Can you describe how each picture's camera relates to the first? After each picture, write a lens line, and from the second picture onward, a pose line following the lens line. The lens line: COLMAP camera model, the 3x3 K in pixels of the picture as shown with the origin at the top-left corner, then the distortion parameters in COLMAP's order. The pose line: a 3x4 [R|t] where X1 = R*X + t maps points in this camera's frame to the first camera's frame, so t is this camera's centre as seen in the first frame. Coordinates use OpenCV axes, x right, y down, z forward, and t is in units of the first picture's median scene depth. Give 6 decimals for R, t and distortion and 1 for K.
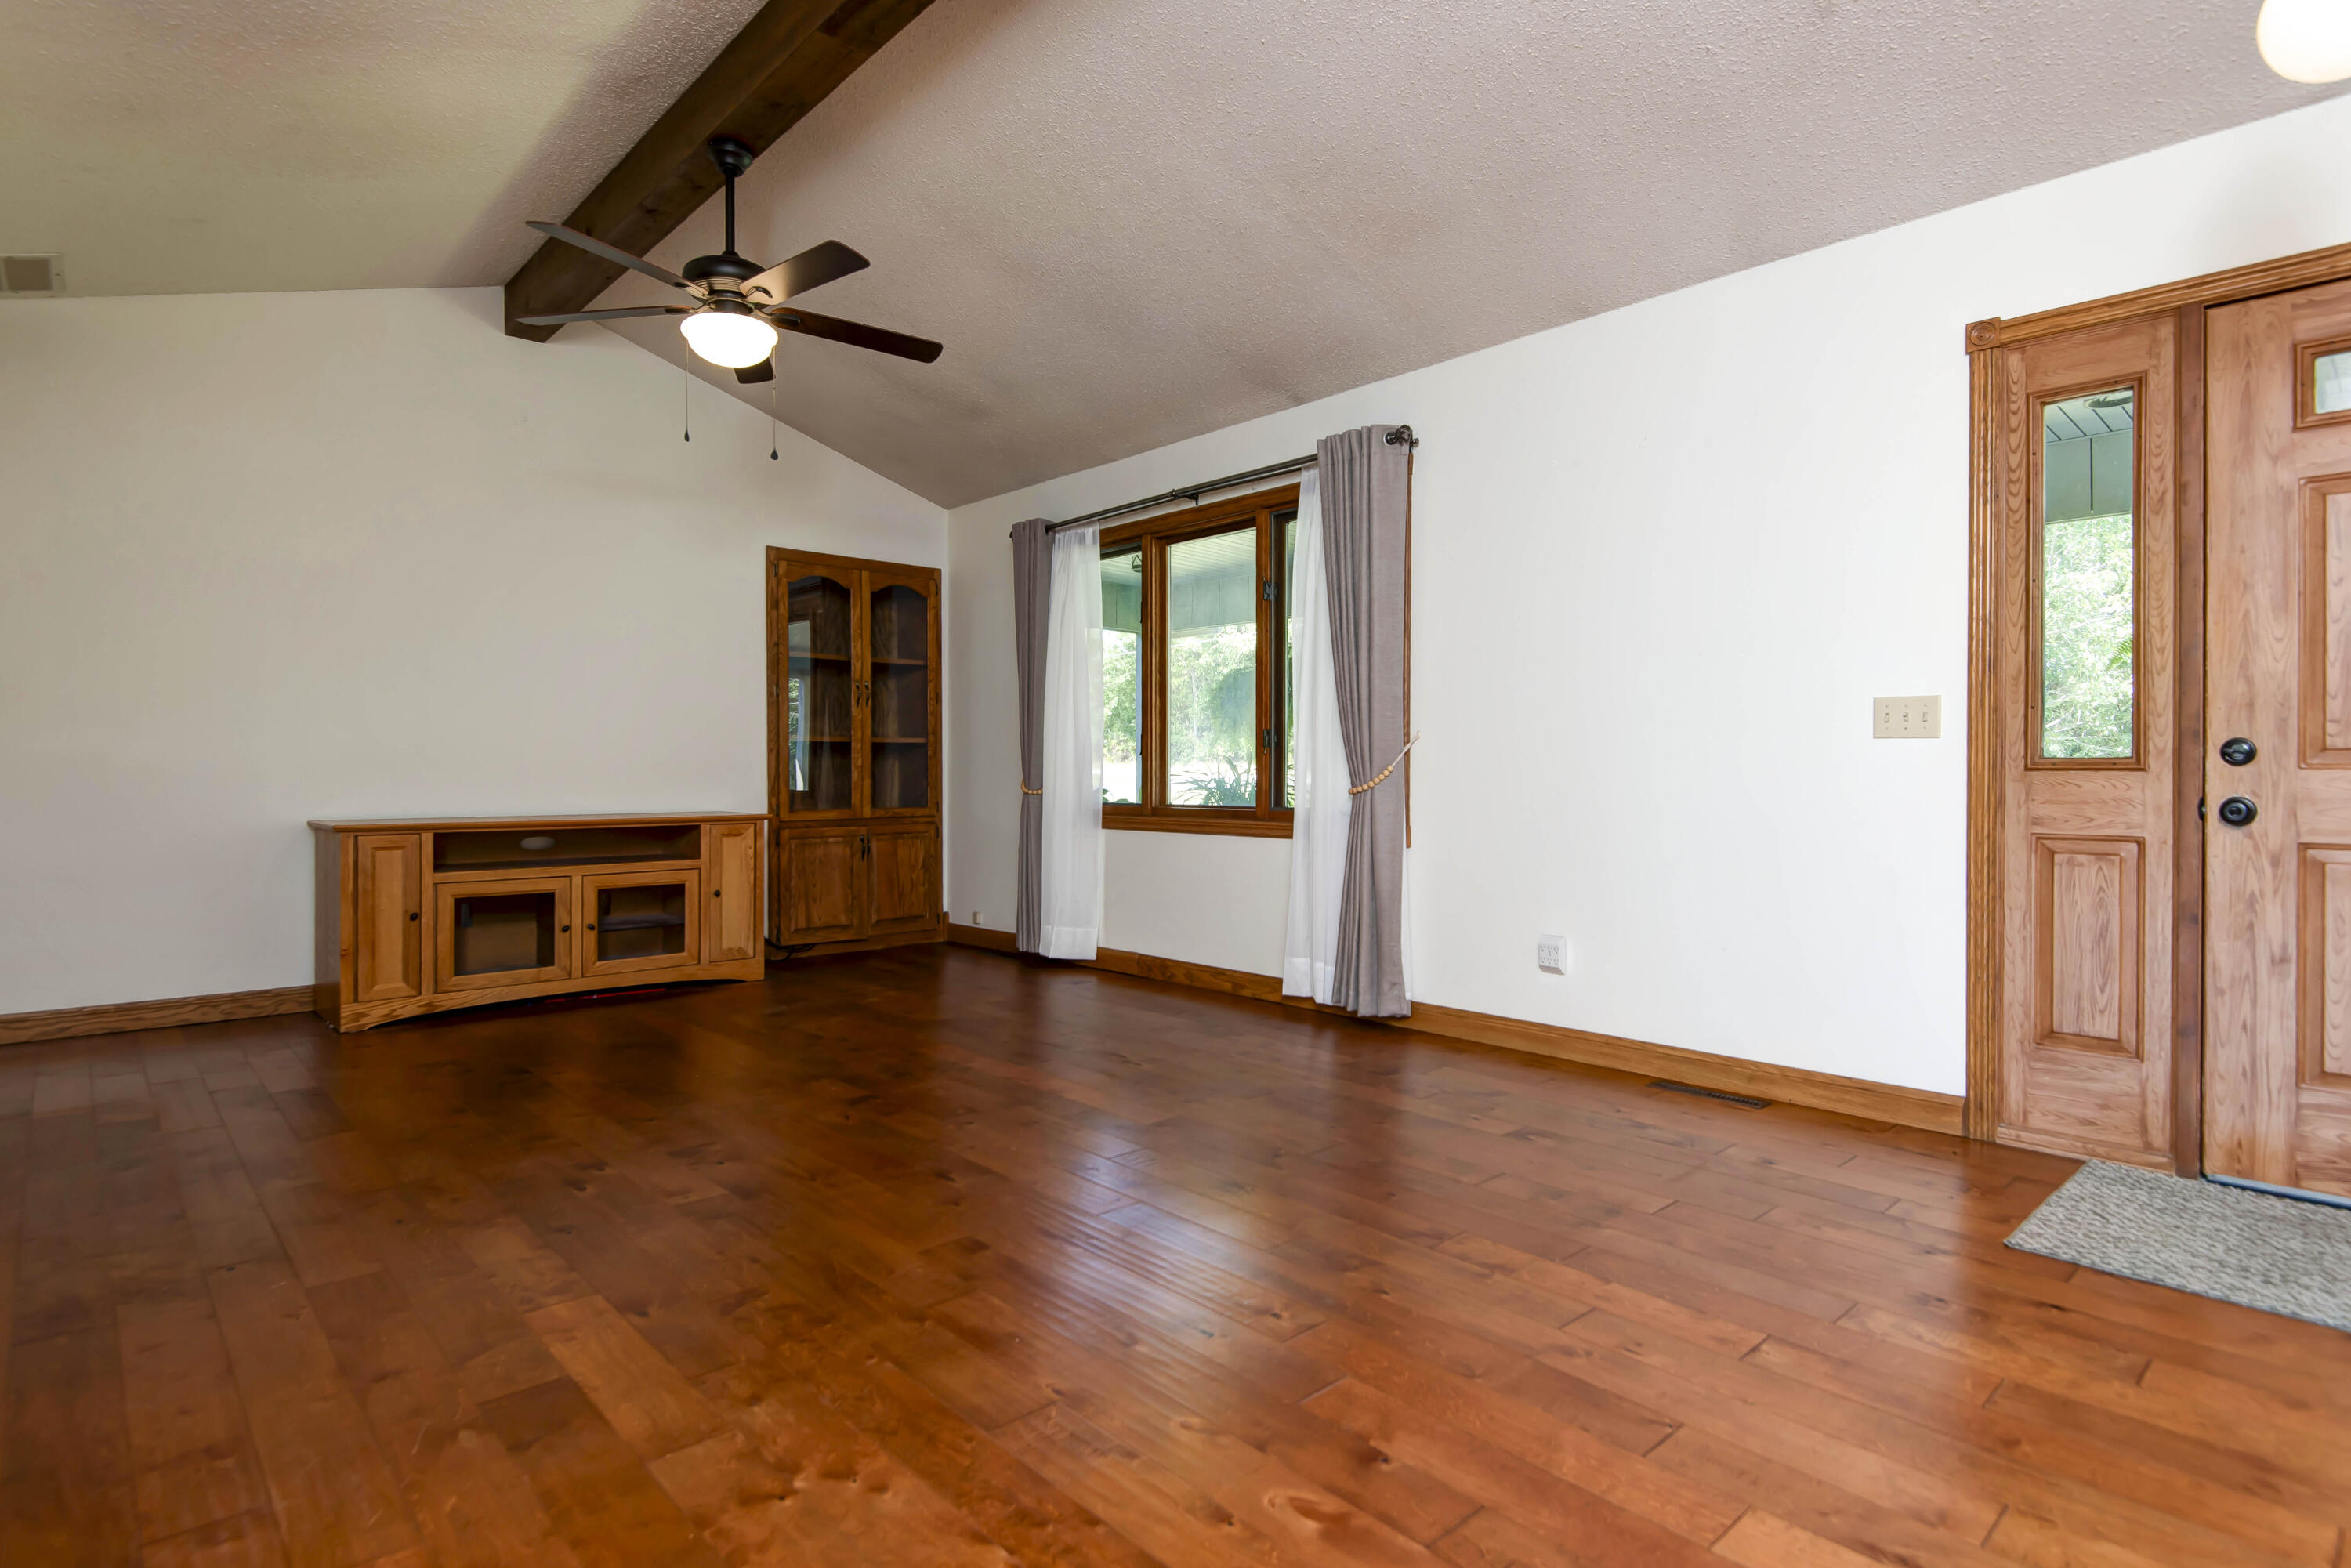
lens RADIAL K [[1196.9, 0, 1179.6], [0, 1196.9, 776.0], [0, 0, 1]] dist [0.034067, 0.000019]
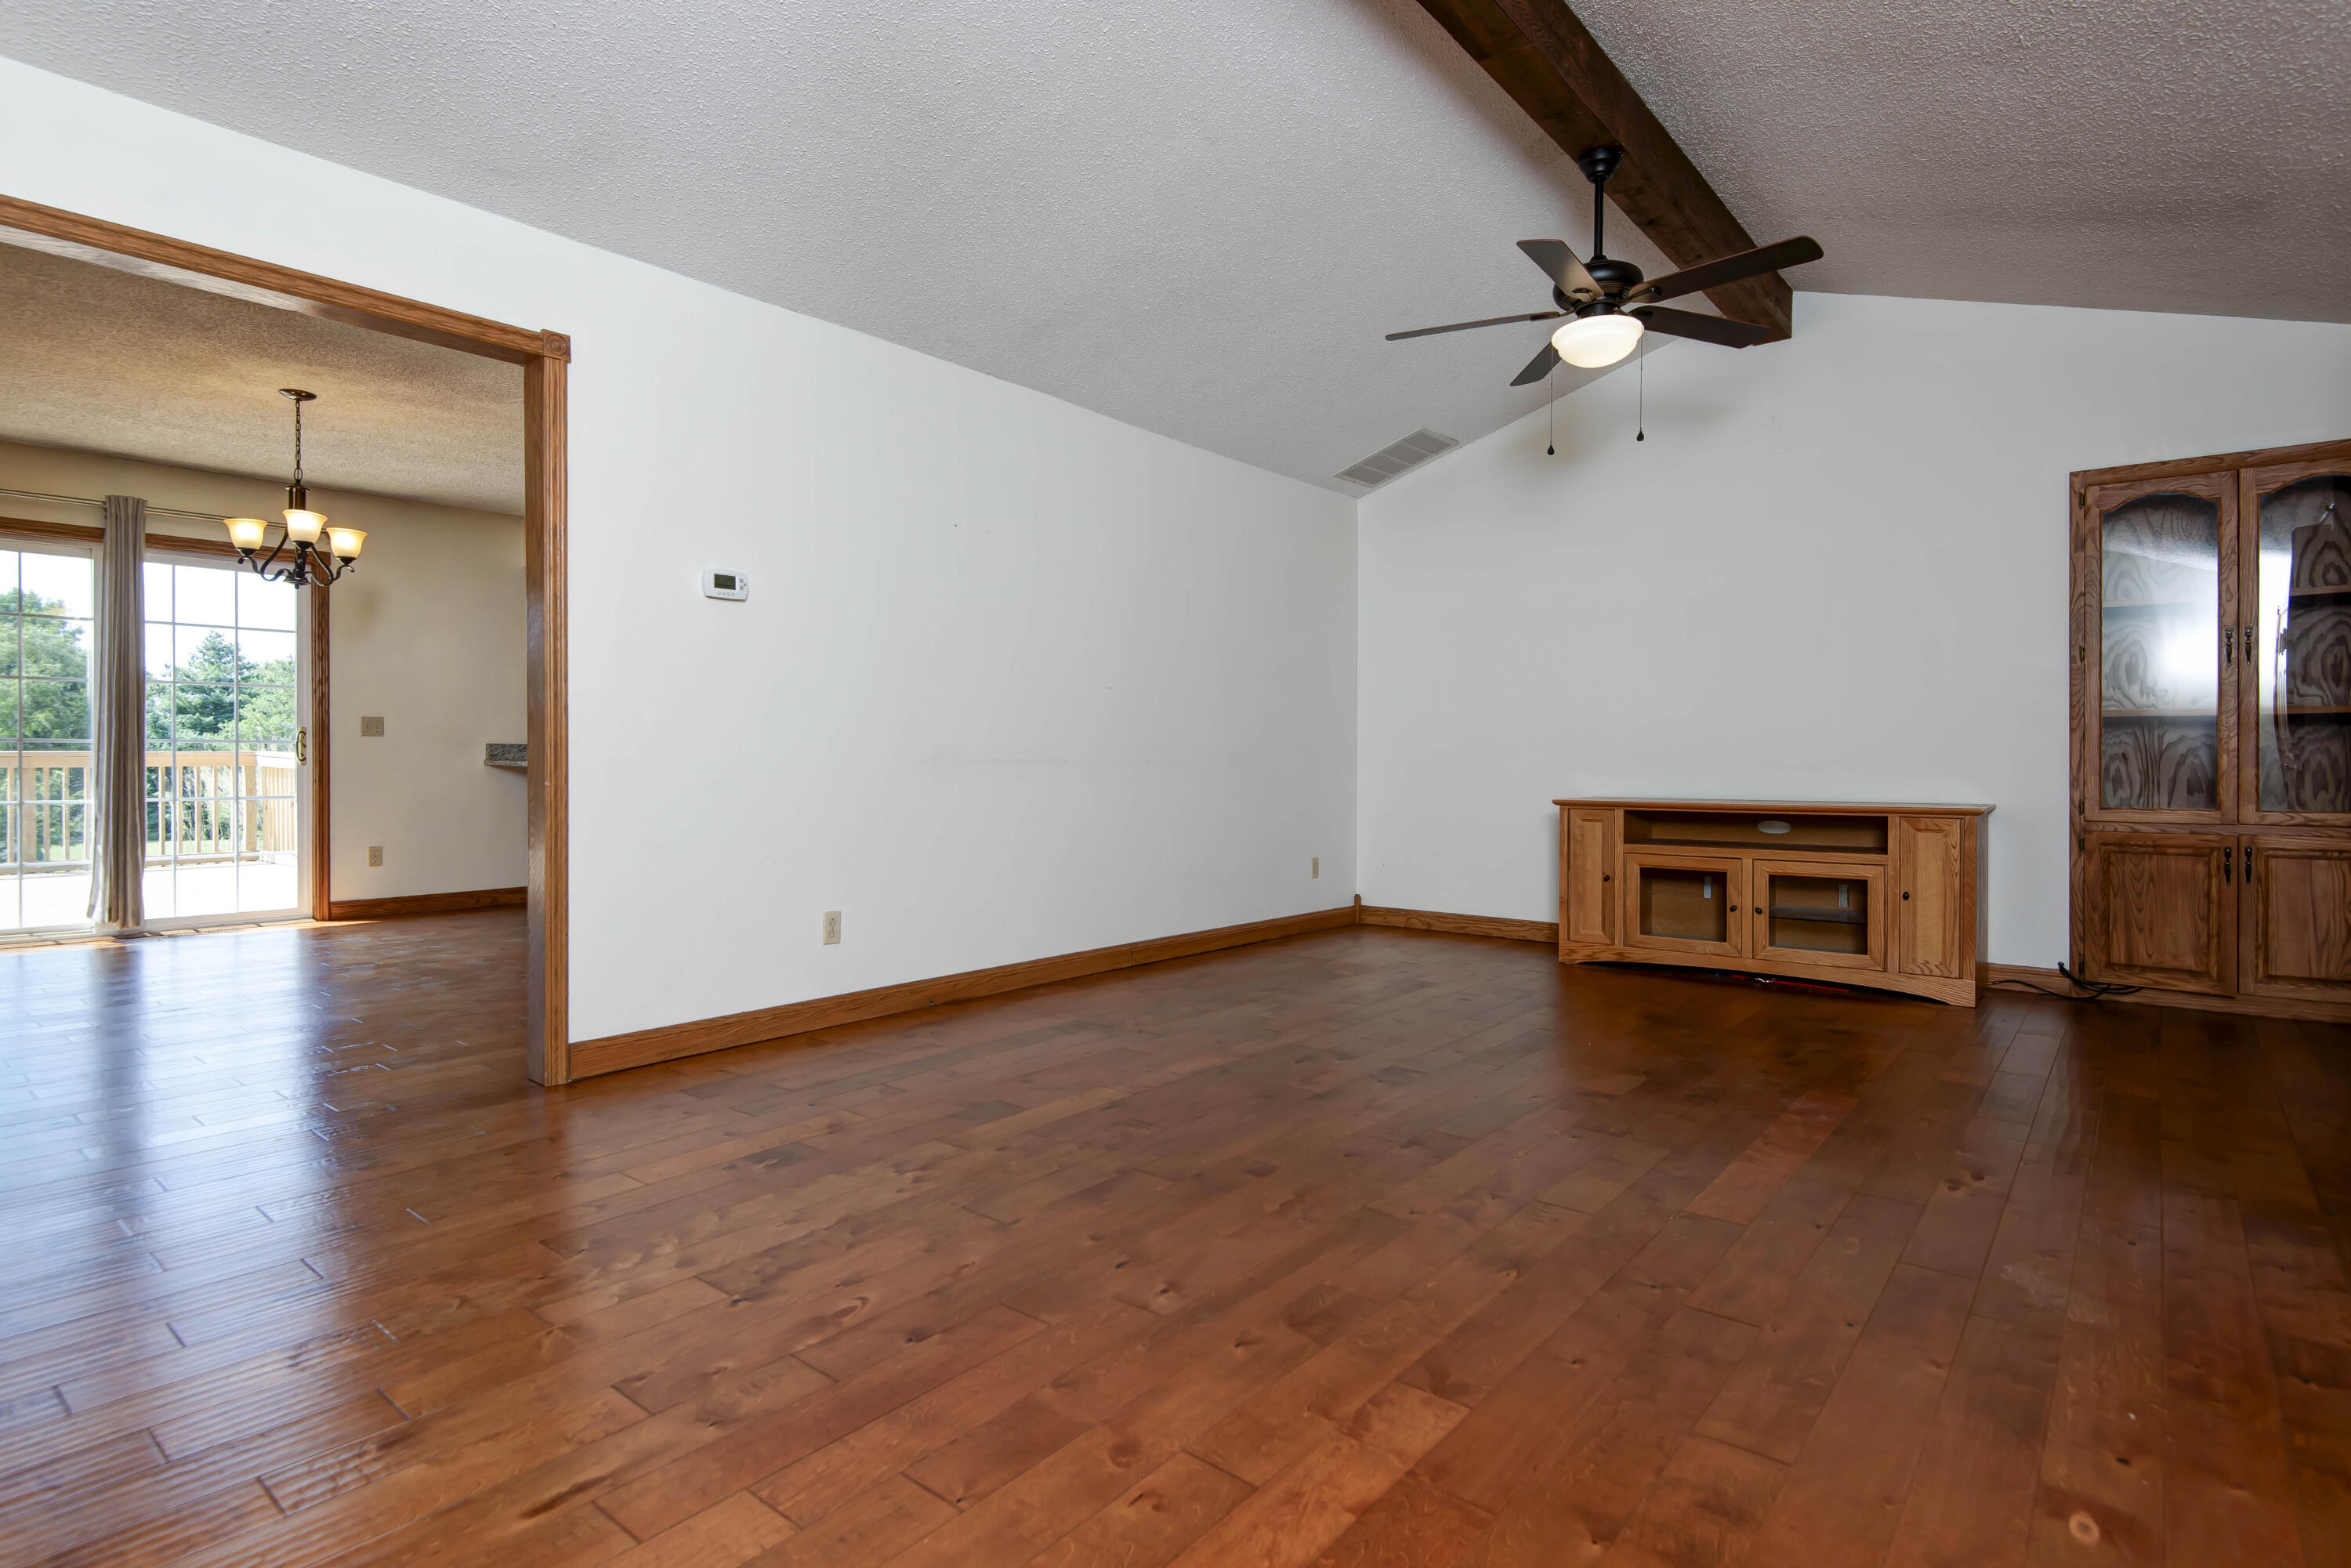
lens RADIAL K [[1205.2, 0, 1150.1], [0, 1205.2, 763.3], [0, 0, 1]] dist [0.001638, -0.000096]
pose [[0.123691, 0.000112, -0.992321, 0.490311], [-0.005303, 0.999986, -0.000548, 0.004803], [0.992307, 0.005330, 0.123690, 0.395577]]
